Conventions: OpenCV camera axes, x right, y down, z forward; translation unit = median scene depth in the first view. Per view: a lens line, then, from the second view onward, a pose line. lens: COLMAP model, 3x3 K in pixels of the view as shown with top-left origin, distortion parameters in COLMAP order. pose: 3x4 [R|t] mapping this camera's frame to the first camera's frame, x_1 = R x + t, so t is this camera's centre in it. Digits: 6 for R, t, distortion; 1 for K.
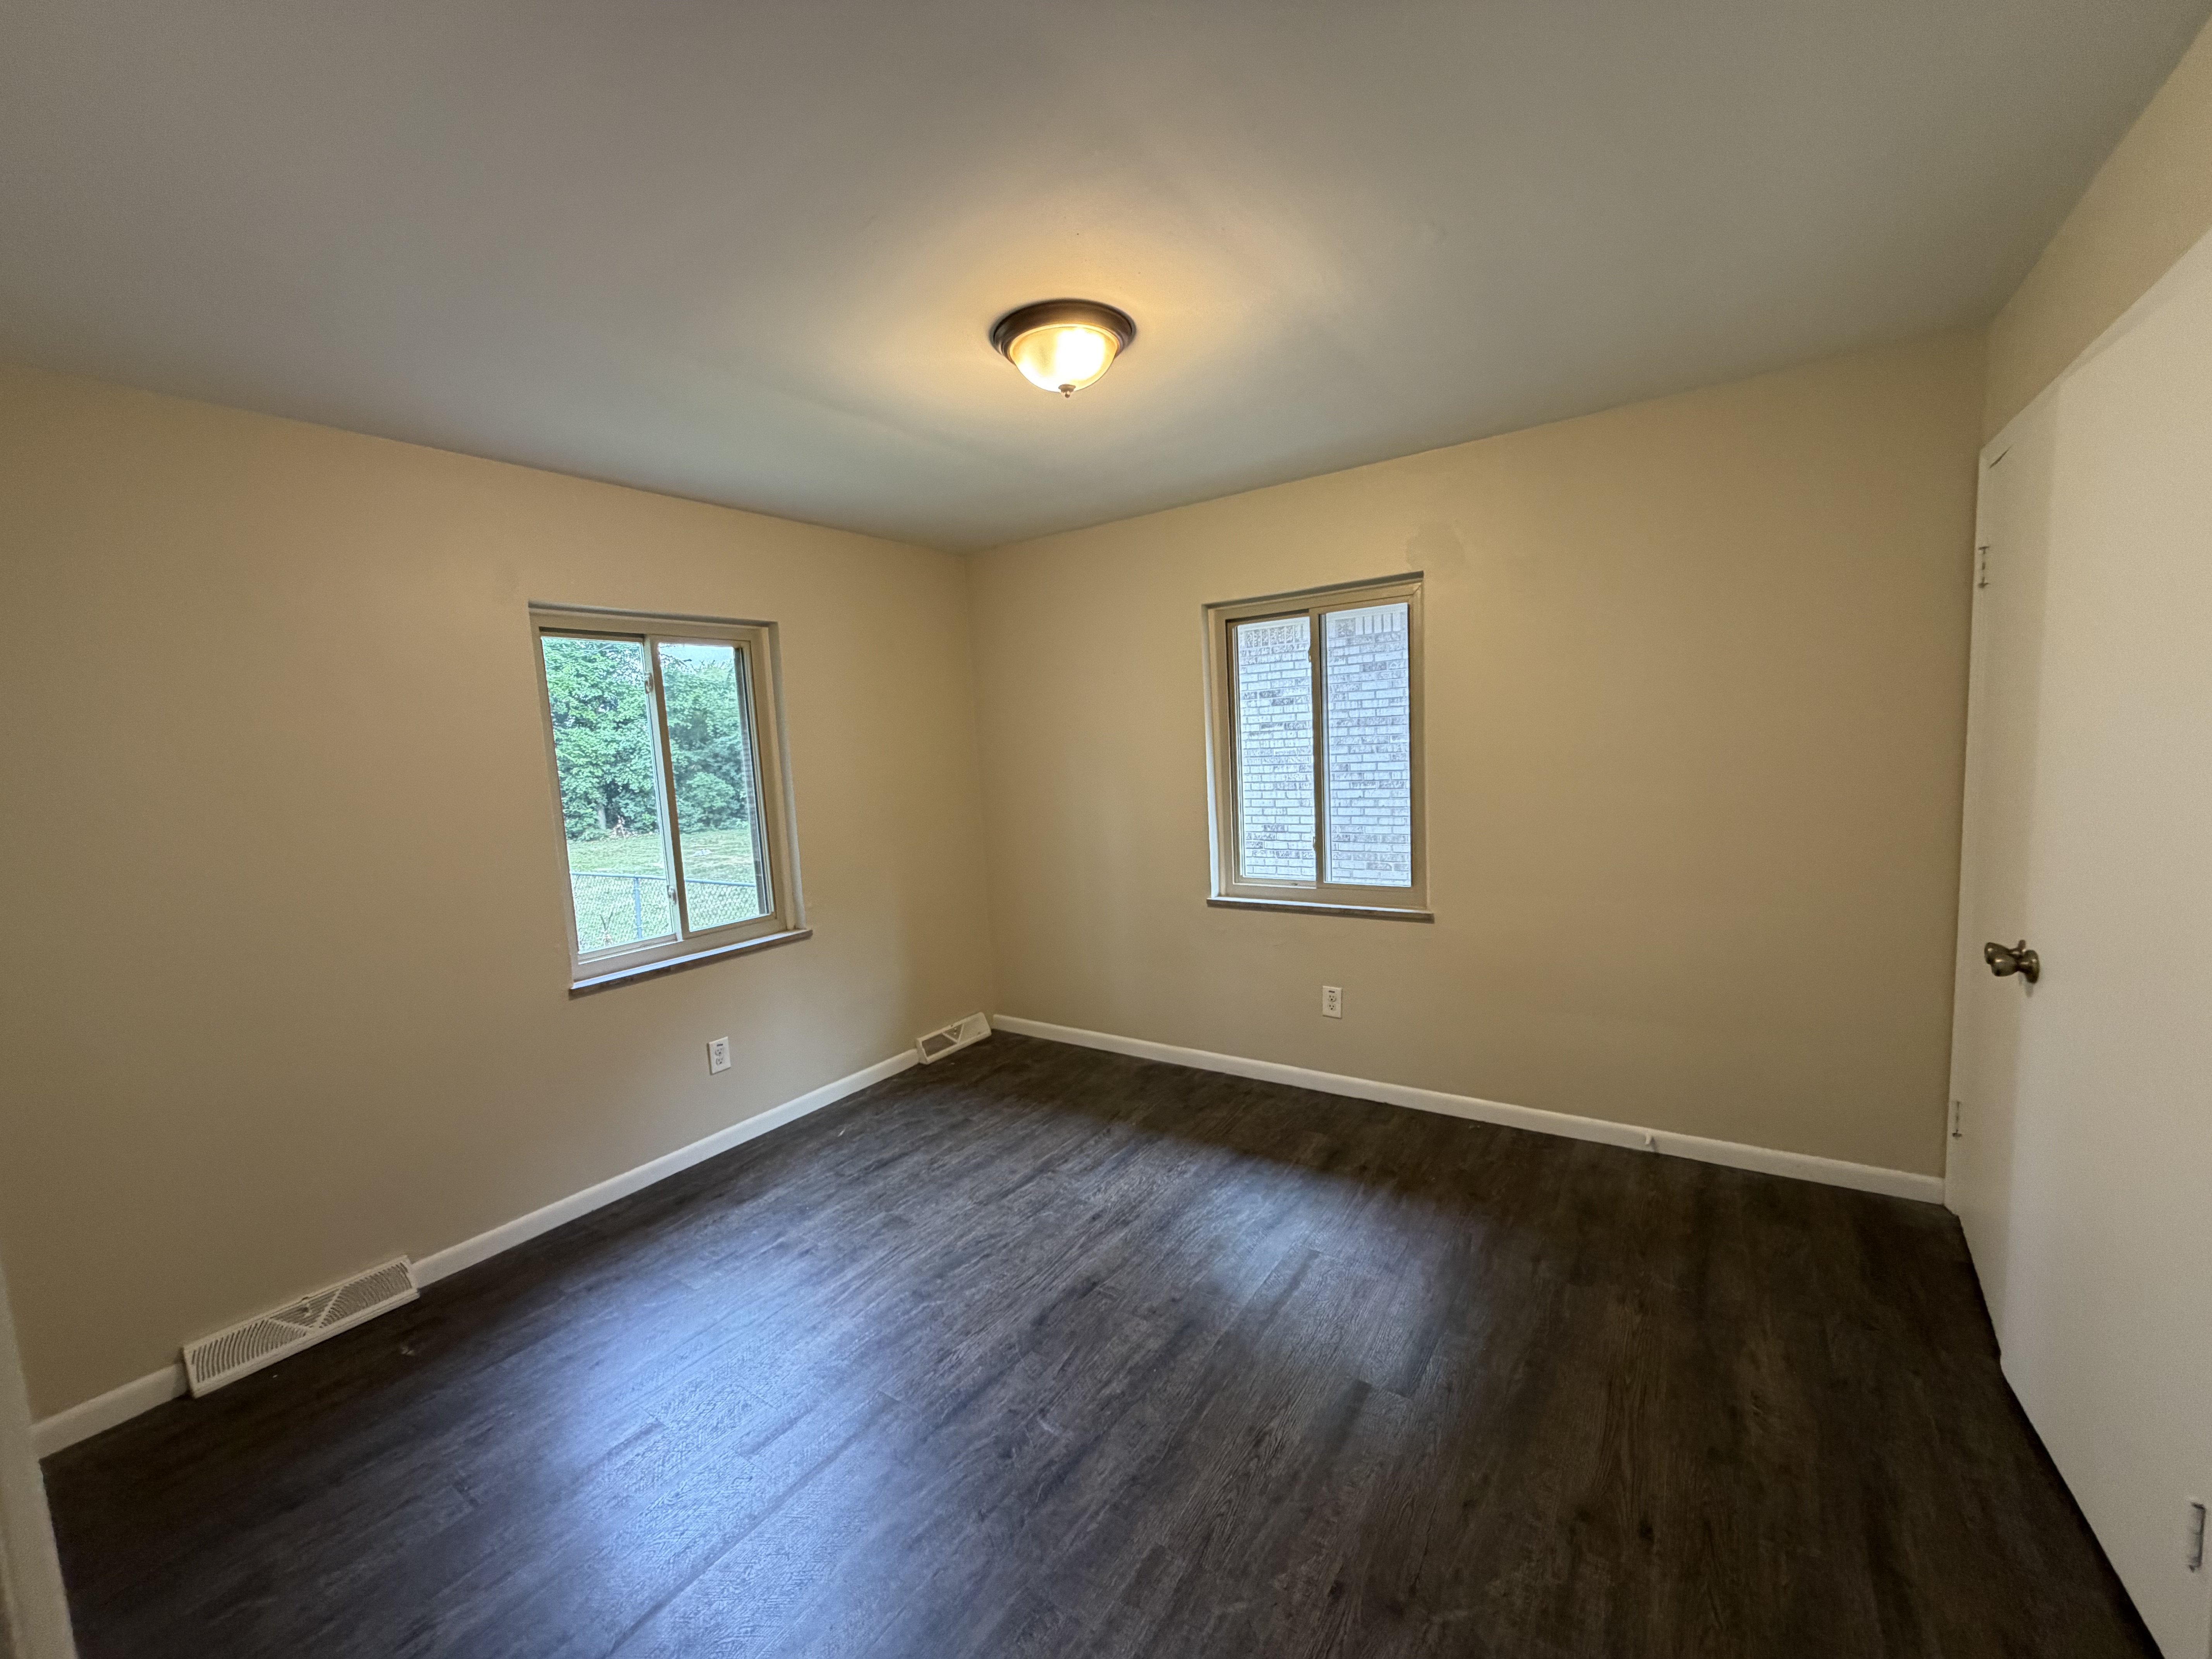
lens RADIAL K [[880.1, 0, 1103.1], [0, 880.1, 830.4], [0, 0, 1]] dist [-0.000486, 0.000745]
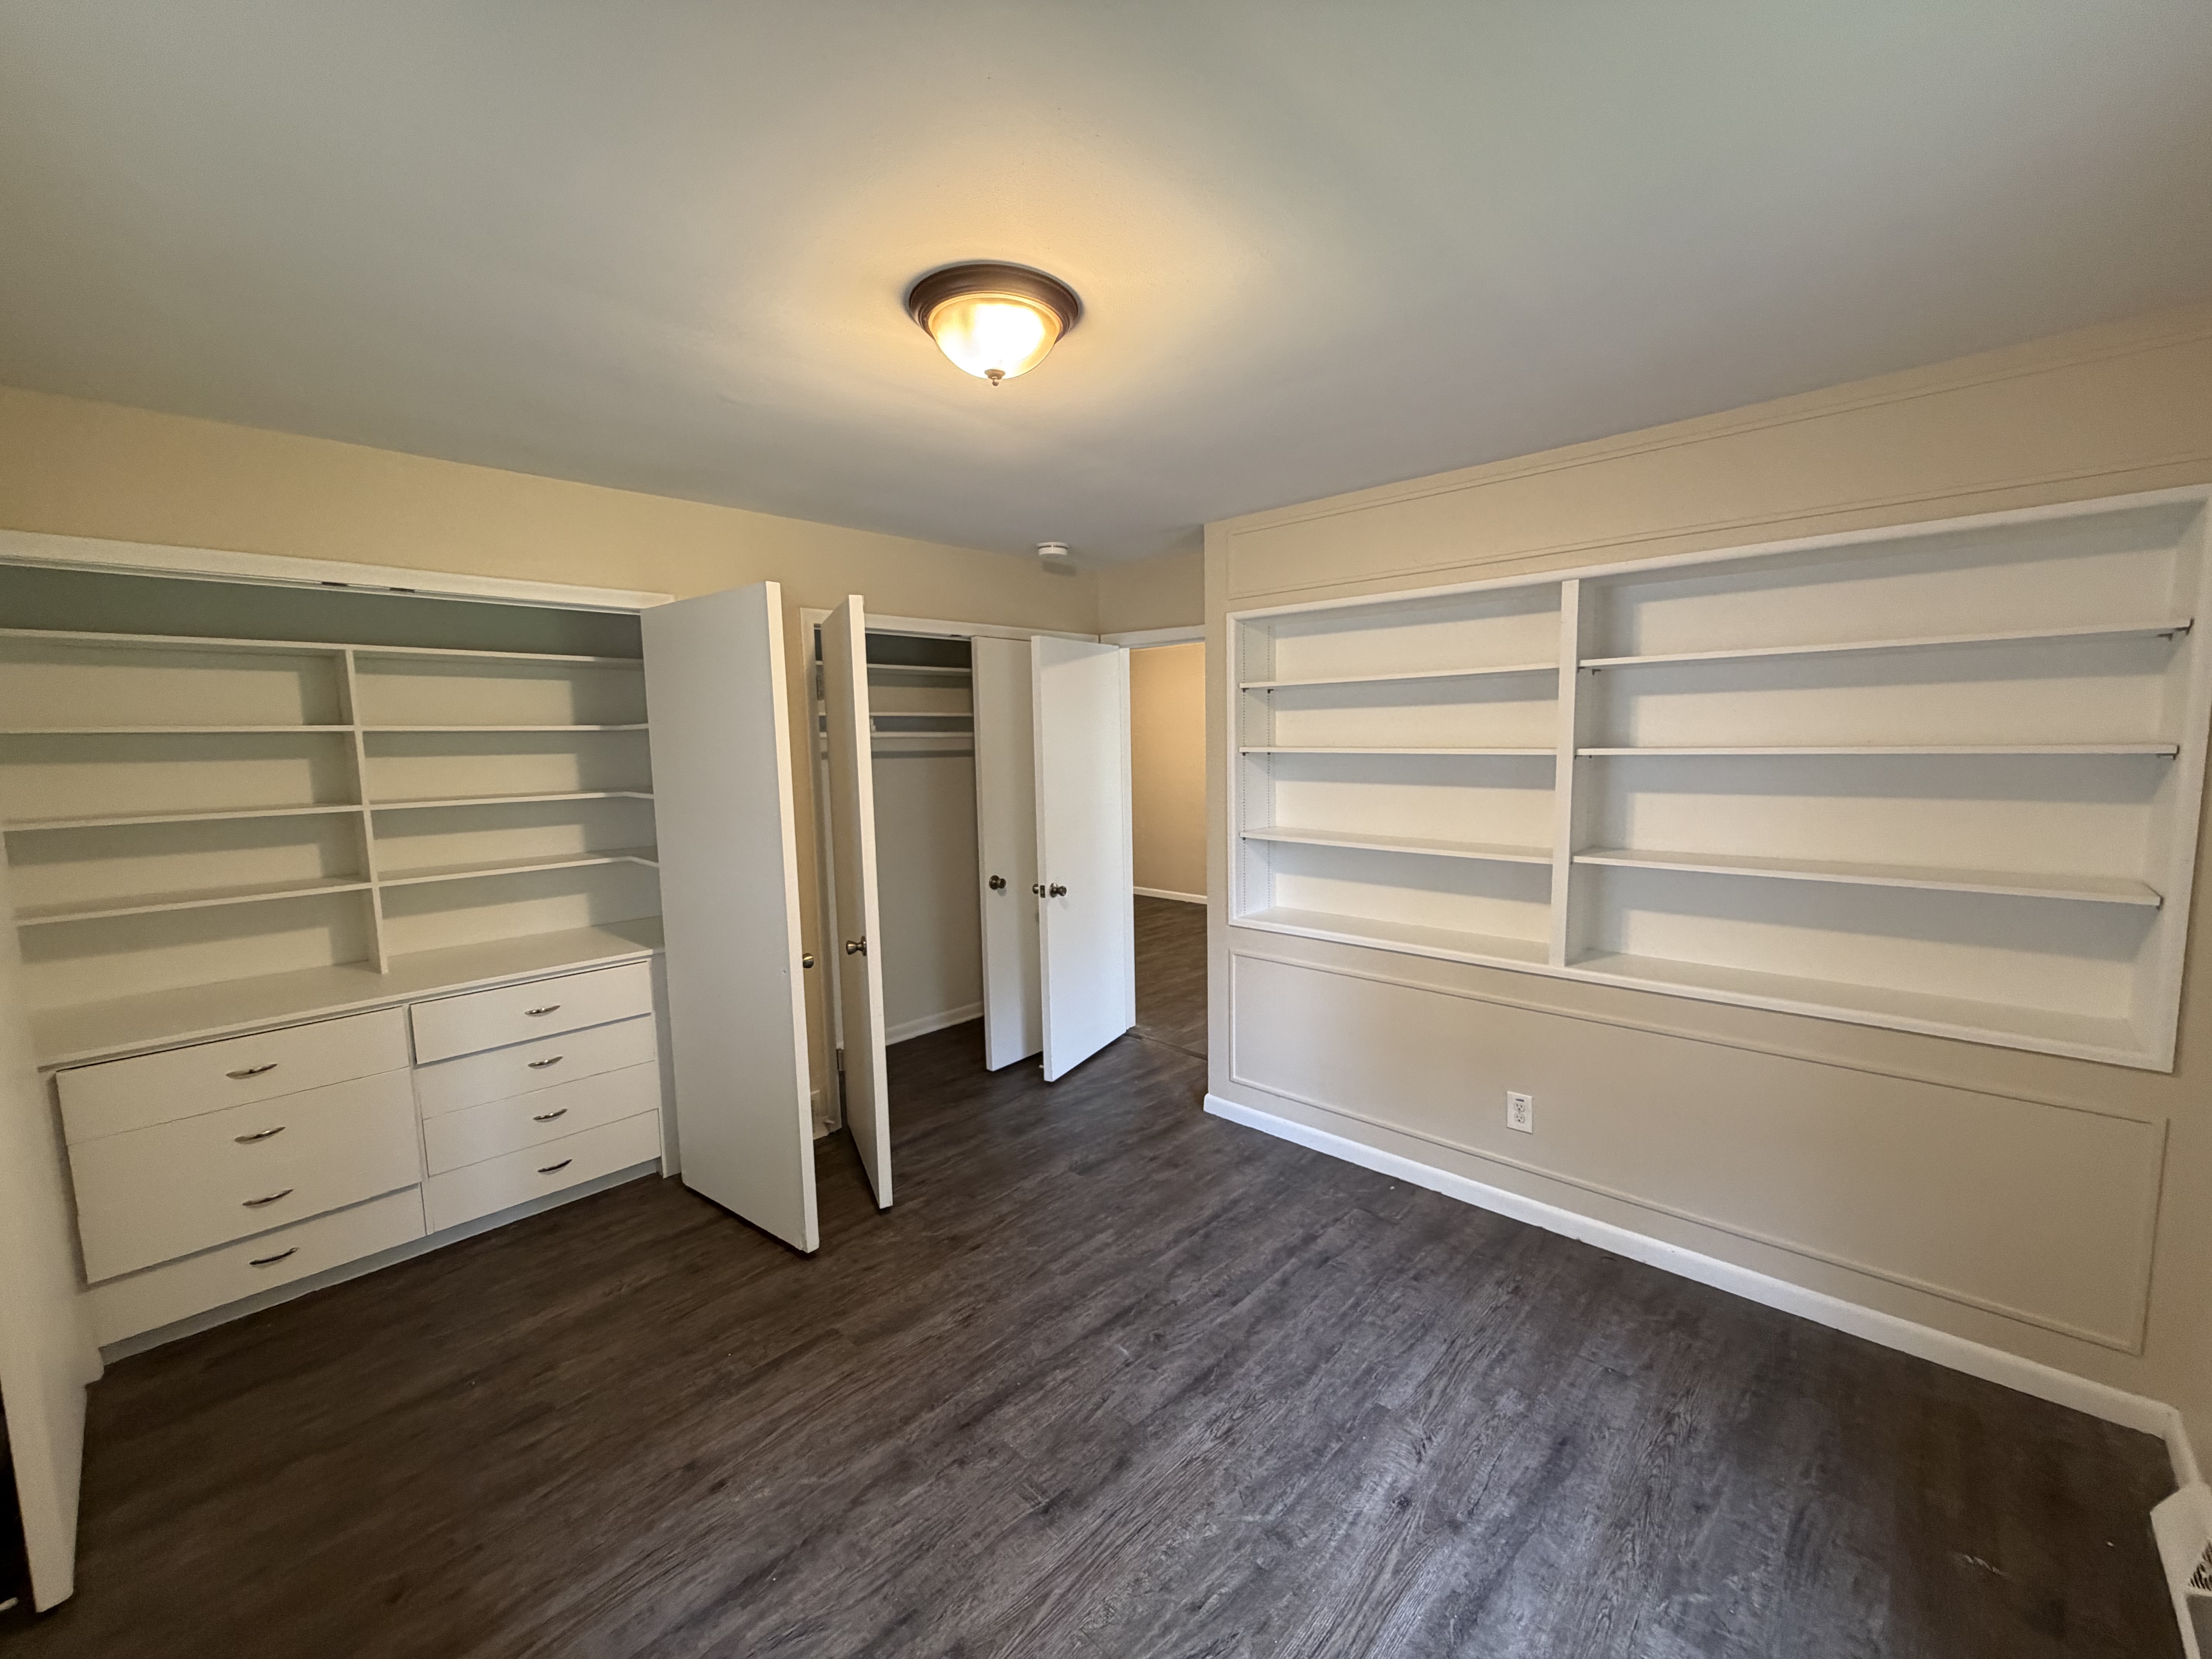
lens RADIAL K [[880.1, 0, 1108.8], [0, 880.1, 833.1], [0, 0, 1]] dist [-0.000486, 0.000745]
pose [[-0.985964, 0.058057, 0.156537, -0.248364], [0.088888, 0.976201, 0.197814, -0.229342], [-0.141327, 0.208951, -0.967660, 1.846619]]
